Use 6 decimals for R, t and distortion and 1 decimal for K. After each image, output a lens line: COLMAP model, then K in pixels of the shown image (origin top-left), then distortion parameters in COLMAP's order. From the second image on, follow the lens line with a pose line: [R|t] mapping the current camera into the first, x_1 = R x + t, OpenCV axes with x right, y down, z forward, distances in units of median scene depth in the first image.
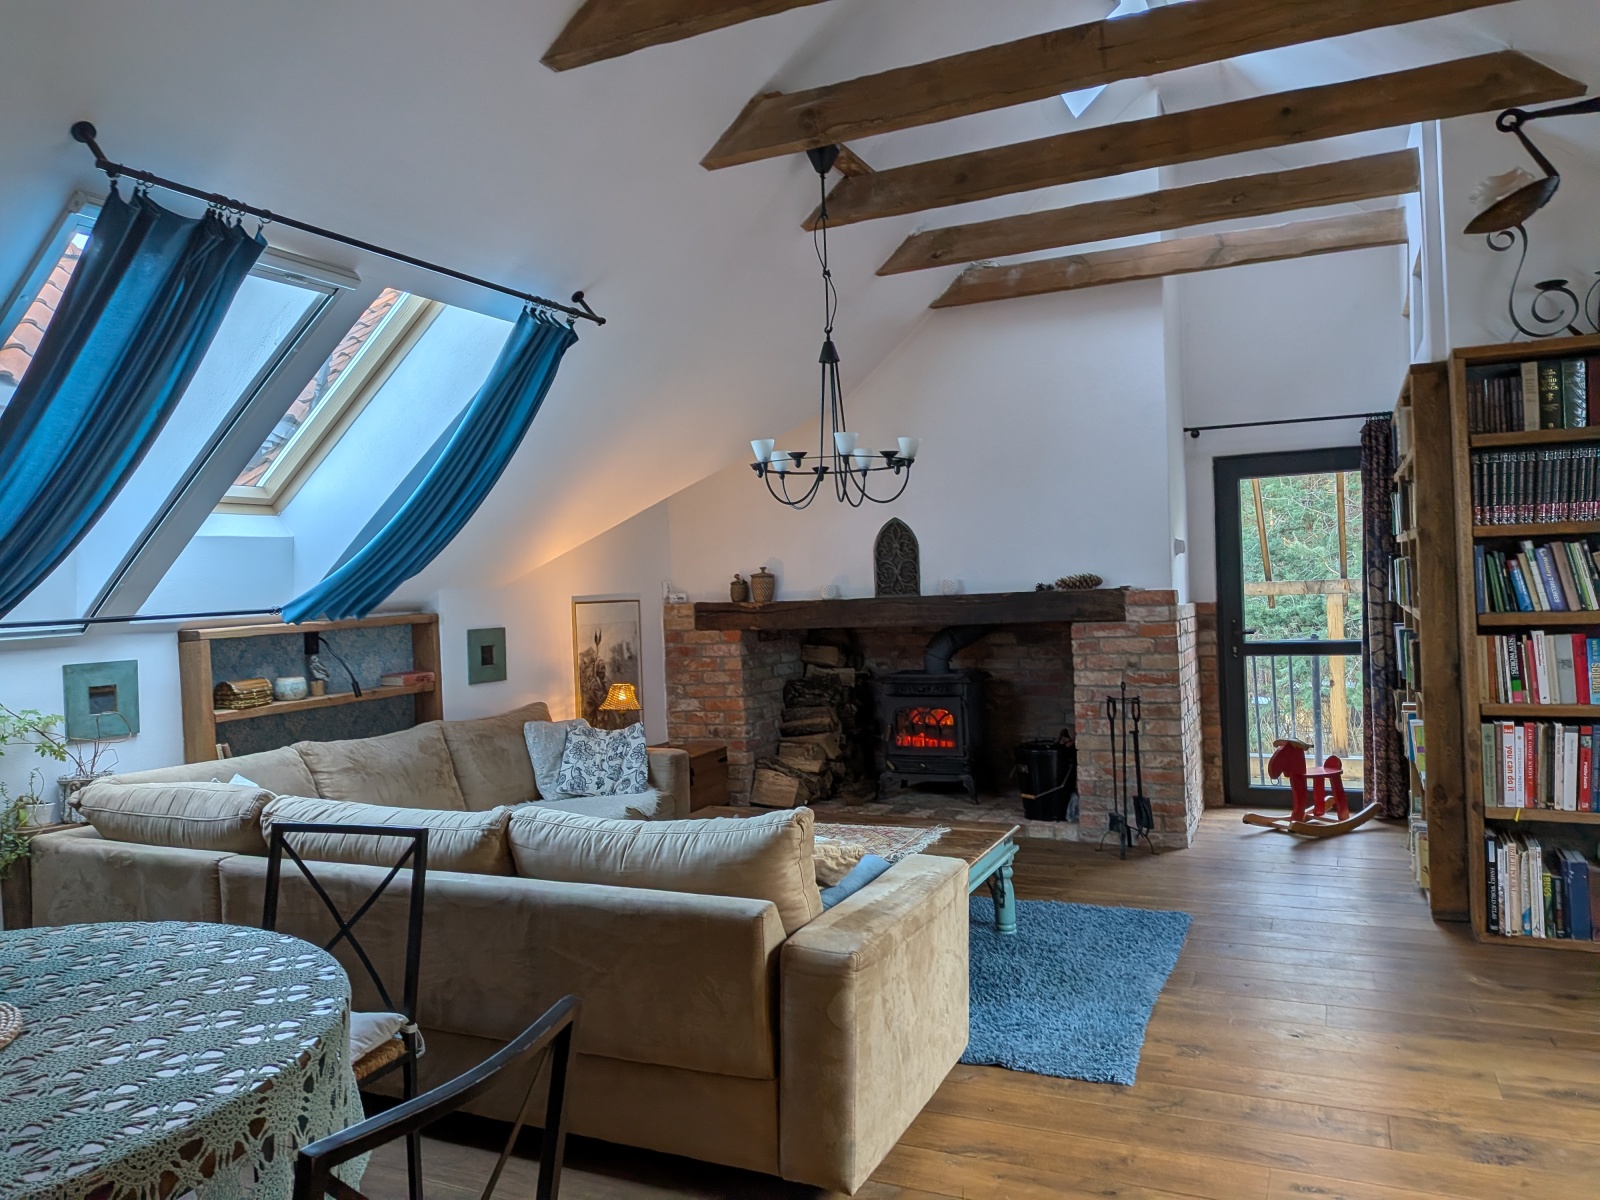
lens RADIAL K [[1140.5, 0, 796.2], [0, 1140.5, 583.5], [0, 0, 1]] dist [0.080623, -0.130285]
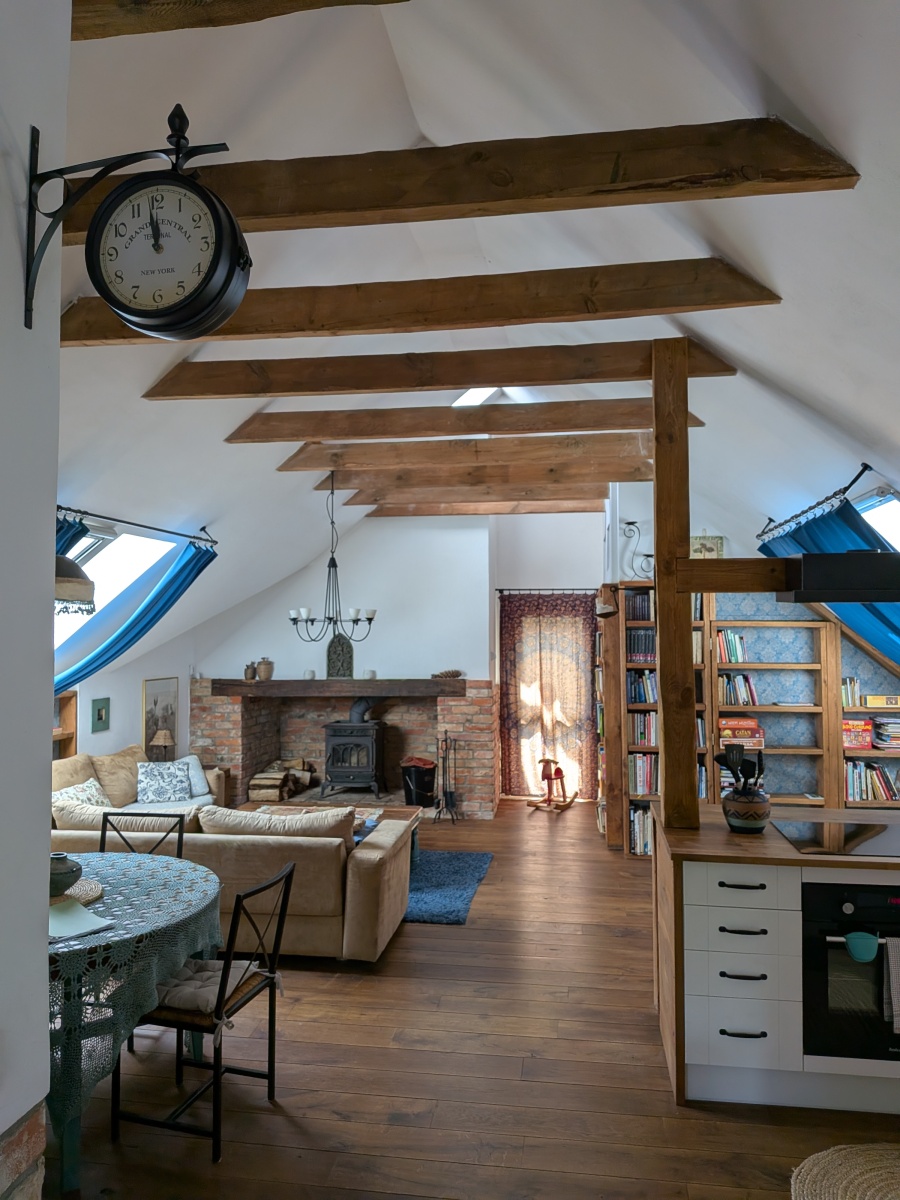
lens RADIAL K [[866.3, 0, 441.2], [0, 866.3, 598.8], [0, 0, 1]] dist [0.082854, -0.133591]
pose [[0.959388, 0.044394, 0.278574, -0.163082], [-0.032674, 0.998380, -0.046576, -0.064557], [-0.280191, 0.035582, 0.959285, -0.370917]]
